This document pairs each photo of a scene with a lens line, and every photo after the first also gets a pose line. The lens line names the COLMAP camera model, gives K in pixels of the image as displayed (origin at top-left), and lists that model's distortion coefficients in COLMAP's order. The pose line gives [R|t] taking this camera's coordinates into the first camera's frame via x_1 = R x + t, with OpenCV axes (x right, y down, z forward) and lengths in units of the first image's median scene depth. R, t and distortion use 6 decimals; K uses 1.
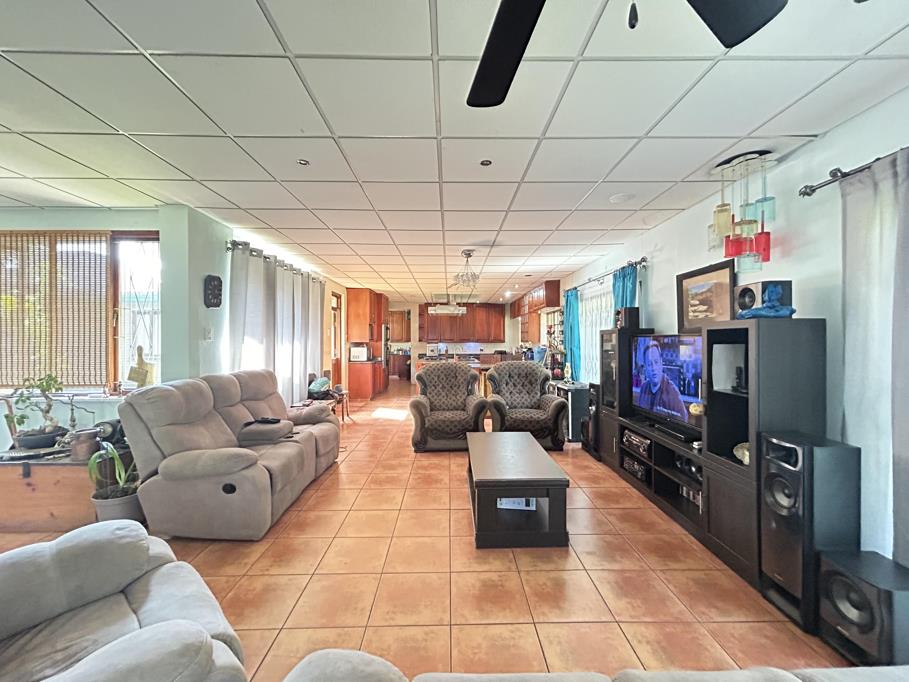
lens RADIAL K [[364.7, 0, 454.5], [0, 364.7, 341.0], [0, 0, 1]] dist [0.001247, 0.000330]
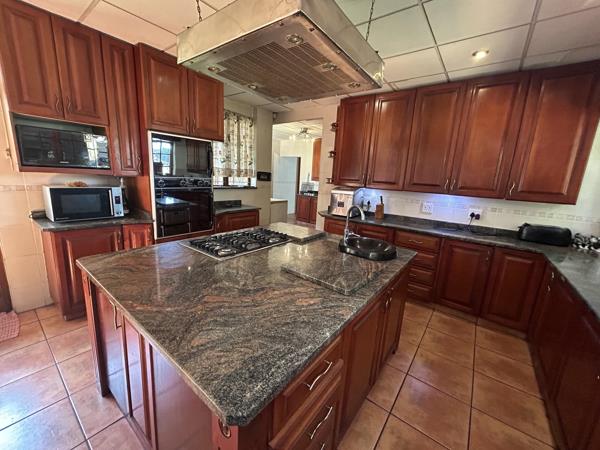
lens RADIAL K [[240.7, 0, 300.0], [0, 240.7, 225.0], [0, 0, 1]] dist [0.001247, 0.000330]
pose [[0.780927, 0.166482, -0.602027, 0.134368], [-0.055048, 0.978420, 0.199161, -0.008446], [0.622192, -0.122389, 0.773239, 1.114317]]
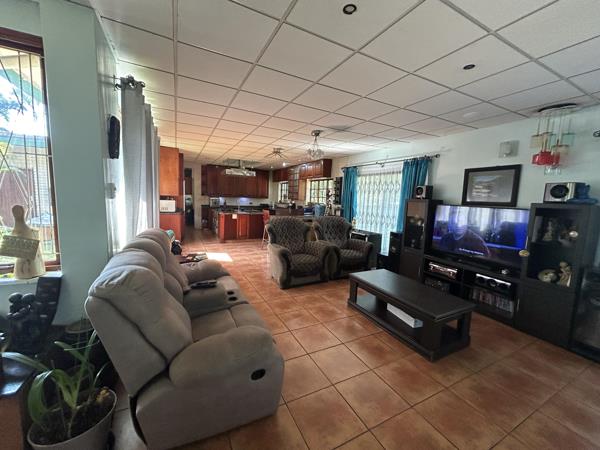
lens RADIAL K [[240.7, 0, 300.0], [0, 240.7, 225.0], [0, 0, 1]] dist [0.001247, 0.000330]
pose [[0.897660, -0.013464, 0.440484, -0.257260], [-0.042303, 0.992285, 0.116538, -0.011425], [-0.438654, -0.123246, 0.890165, 0.154939]]
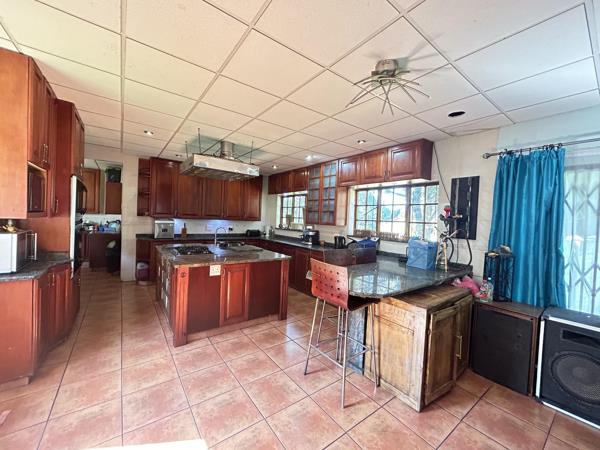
lens RADIAL K [[240.7, 0, 300.0], [0, 240.7, 225.0], [0, 0, 1]] dist [0.001247, 0.000330]
pose [[0.812068, 0.021795, 0.583156, -0.180776], [-0.046256, 0.998562, 0.027092, -0.009517], [-0.581727, -0.048975, 0.811908, 0.760494]]
